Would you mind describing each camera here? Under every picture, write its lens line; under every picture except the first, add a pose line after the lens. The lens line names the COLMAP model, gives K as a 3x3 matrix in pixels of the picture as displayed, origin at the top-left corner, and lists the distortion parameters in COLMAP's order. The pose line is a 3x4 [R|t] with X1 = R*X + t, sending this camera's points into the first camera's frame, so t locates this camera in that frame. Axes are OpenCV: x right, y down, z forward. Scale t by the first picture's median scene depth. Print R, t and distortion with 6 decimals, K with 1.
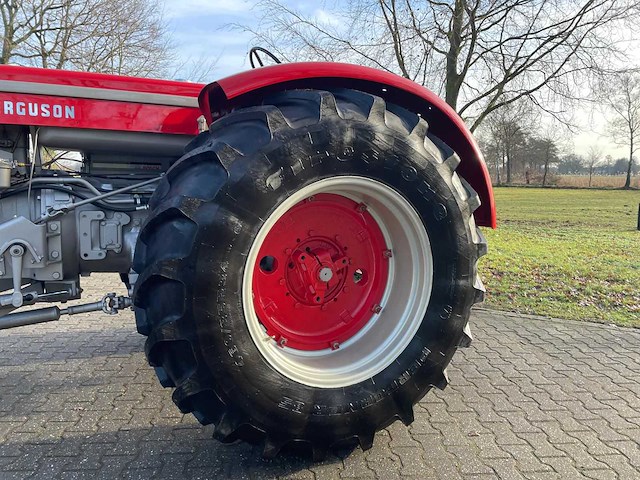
lens RADIAL K [[480.9, 0, 315.6], [0, 480.9, 238.3], [0, 0, 1]] dist [0.089003, -0.112735]
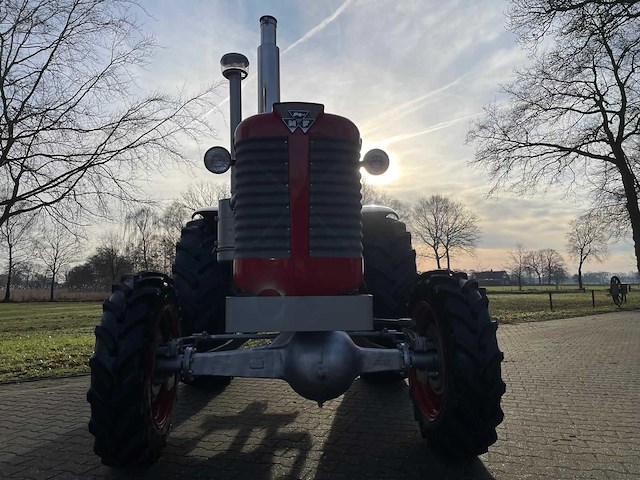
lens RADIAL K [[480.9, 0, 326.6], [0, 480.9, 238.6], [0, 0, 1]] dist [0.089003, -0.112735]
pose [[0.363081, 0.080709, 0.928256, -0.378320], [0.138025, 0.980591, -0.139247, 0.018137], [-0.921478, 0.178680, 0.344894, 0.063781]]
